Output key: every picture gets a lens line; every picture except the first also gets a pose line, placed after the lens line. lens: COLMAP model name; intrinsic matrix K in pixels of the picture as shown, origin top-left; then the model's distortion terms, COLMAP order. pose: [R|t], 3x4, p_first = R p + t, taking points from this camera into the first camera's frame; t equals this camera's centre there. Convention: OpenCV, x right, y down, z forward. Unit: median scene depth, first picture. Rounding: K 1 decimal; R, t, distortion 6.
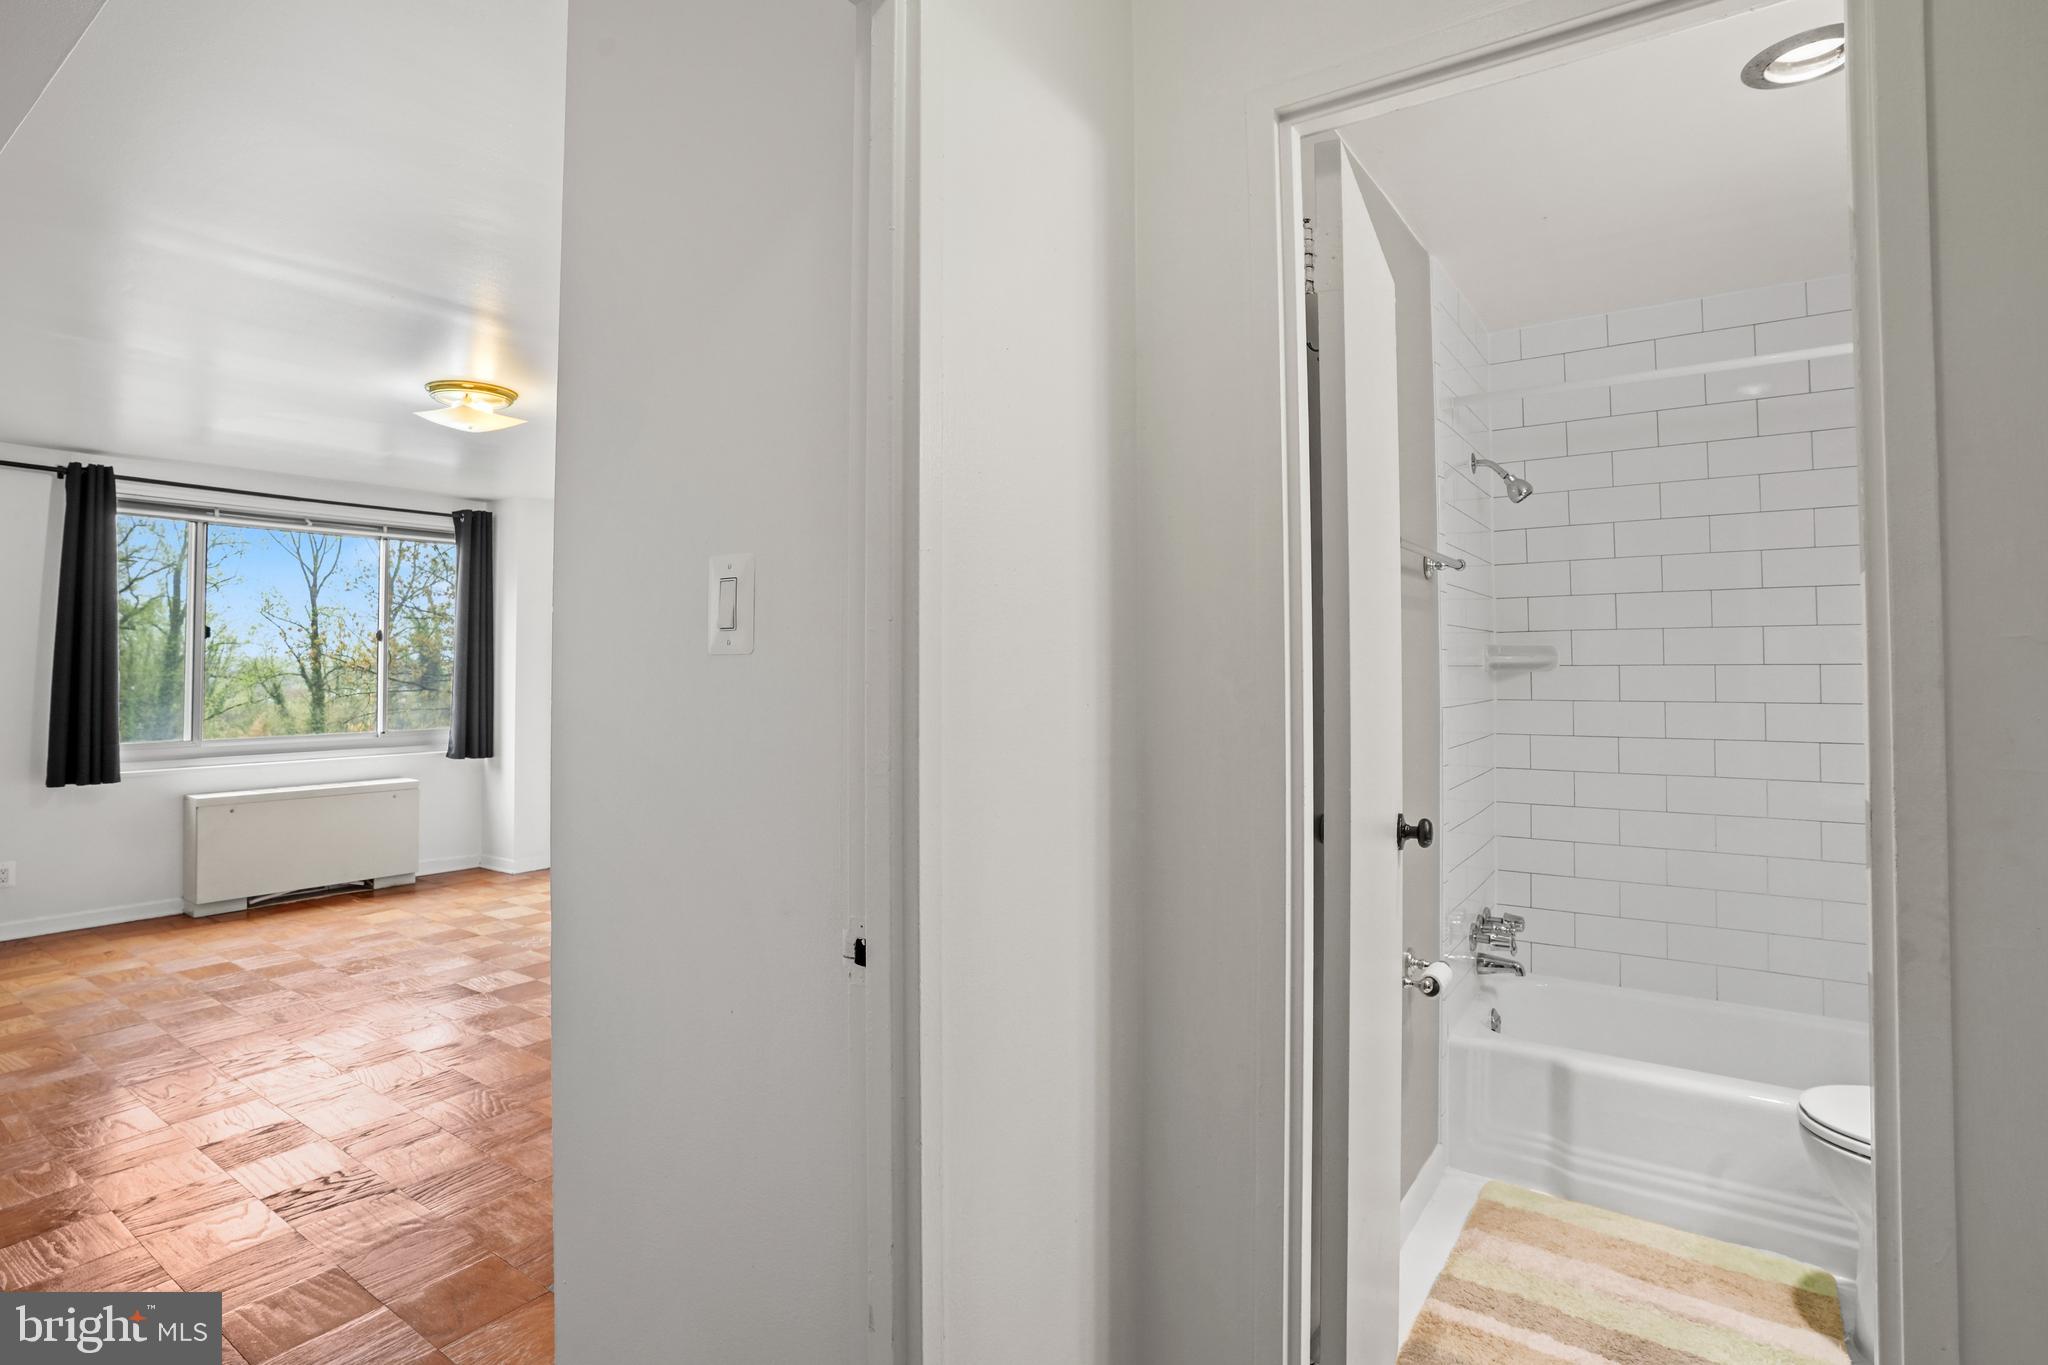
lens RADIAL K [[1049.8, 0, 1027.0], [0, 1049.8, 633.1], [0, 0, 1]] dist [-0.061342, 0.032927]
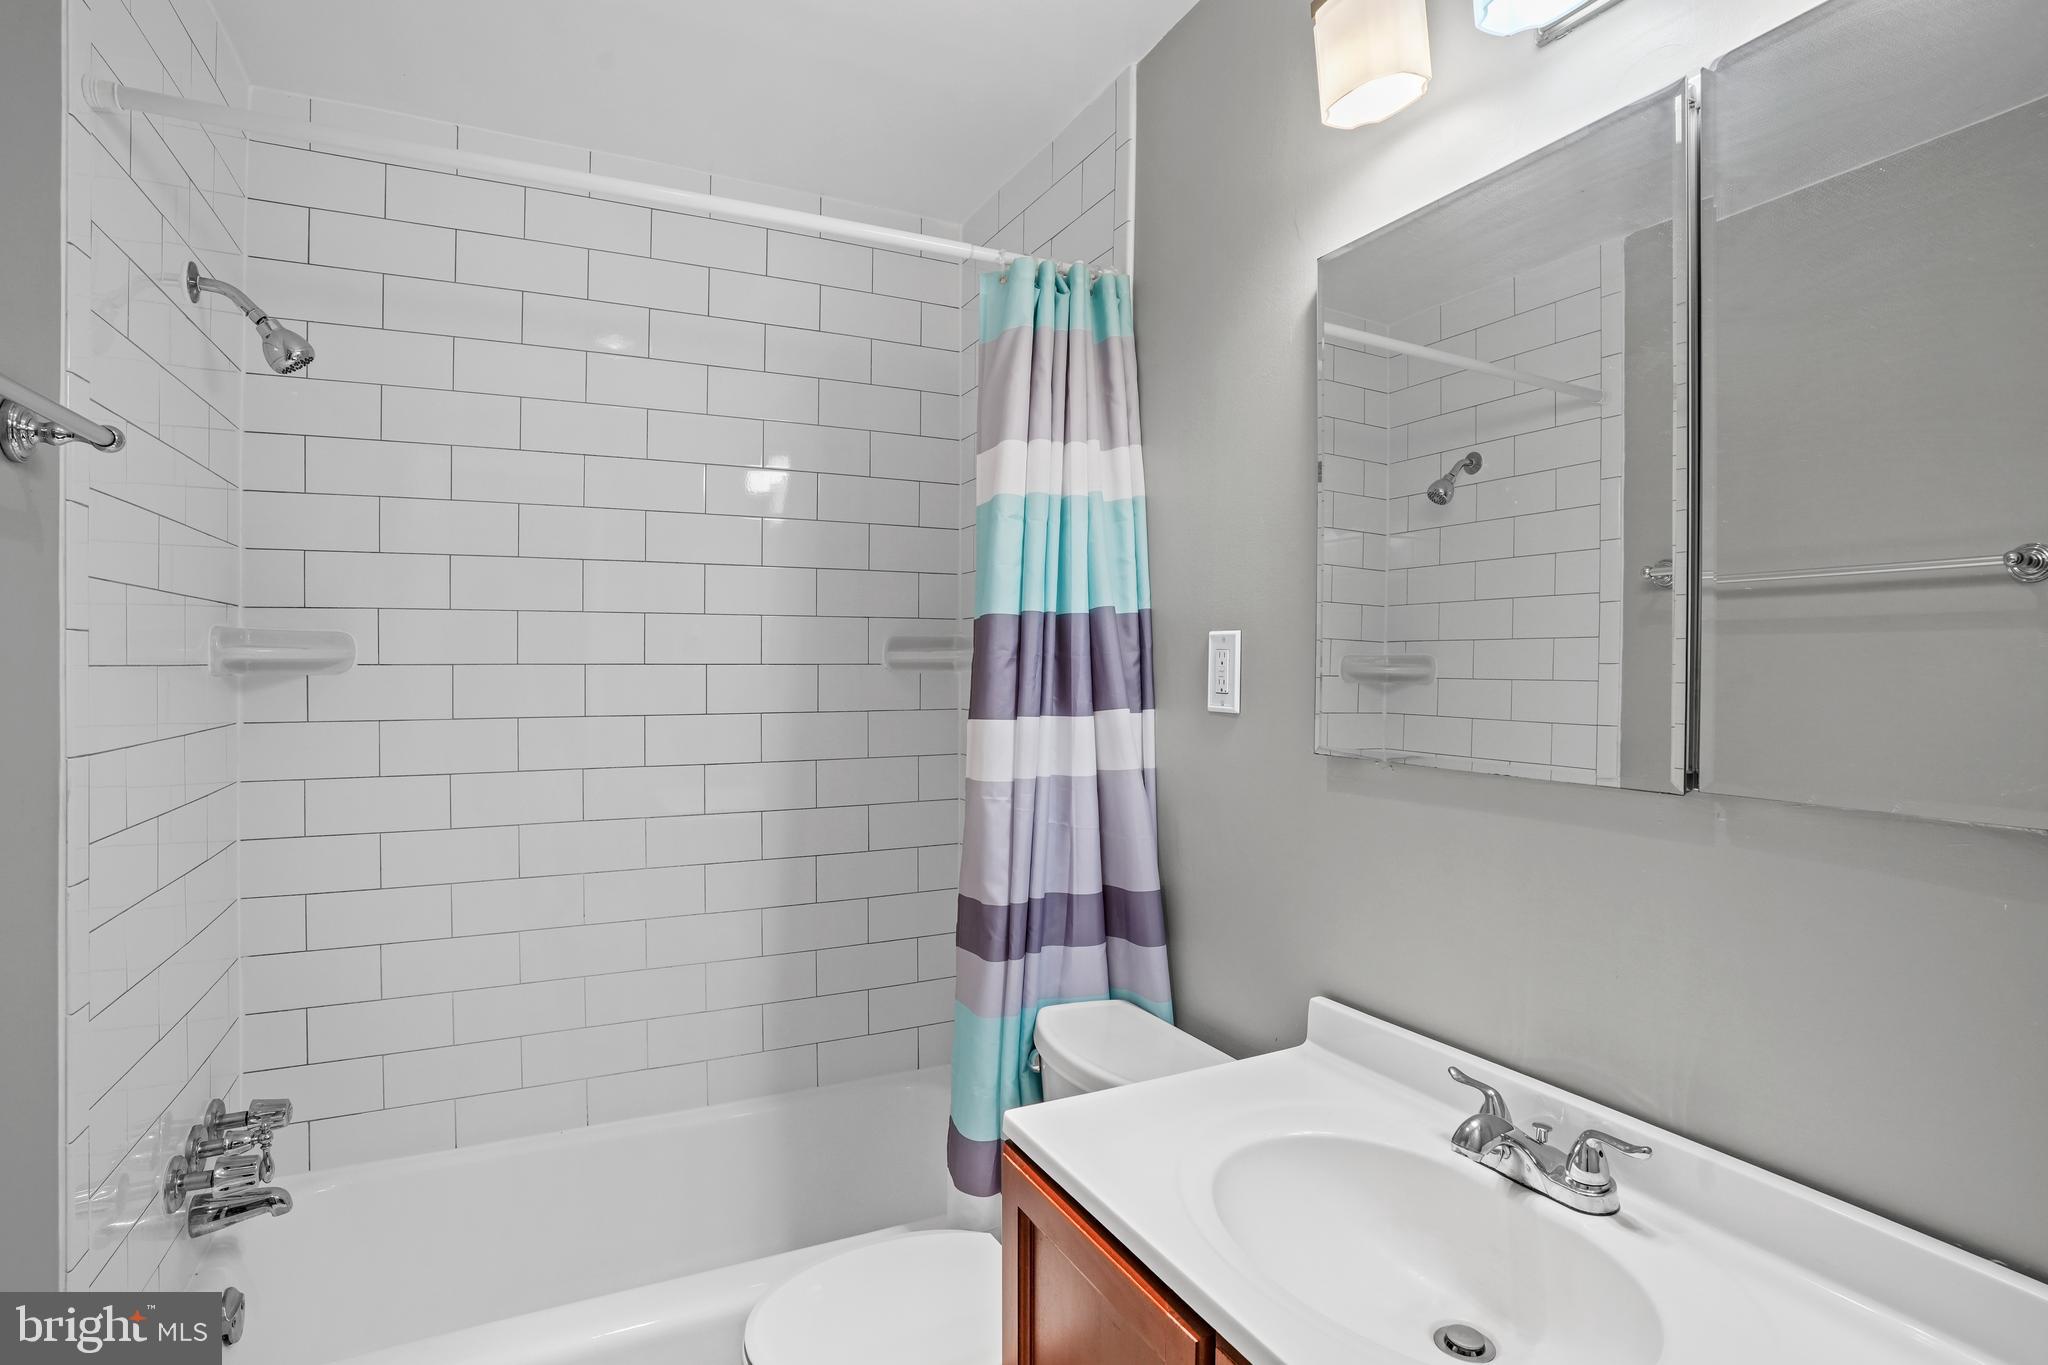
lens RADIAL K [[1017.2, 0, 1034.5], [0, 1017.2, 676.3], [0, 0, 1]] dist [-0.034494, 0.000947]
pose [[0.501820, -0.003005, 0.864967, 0.115691], [-0.034825, 0.999113, 0.023675, 0.005752], [-0.864271, -0.042003, 0.501270, 0.203604]]
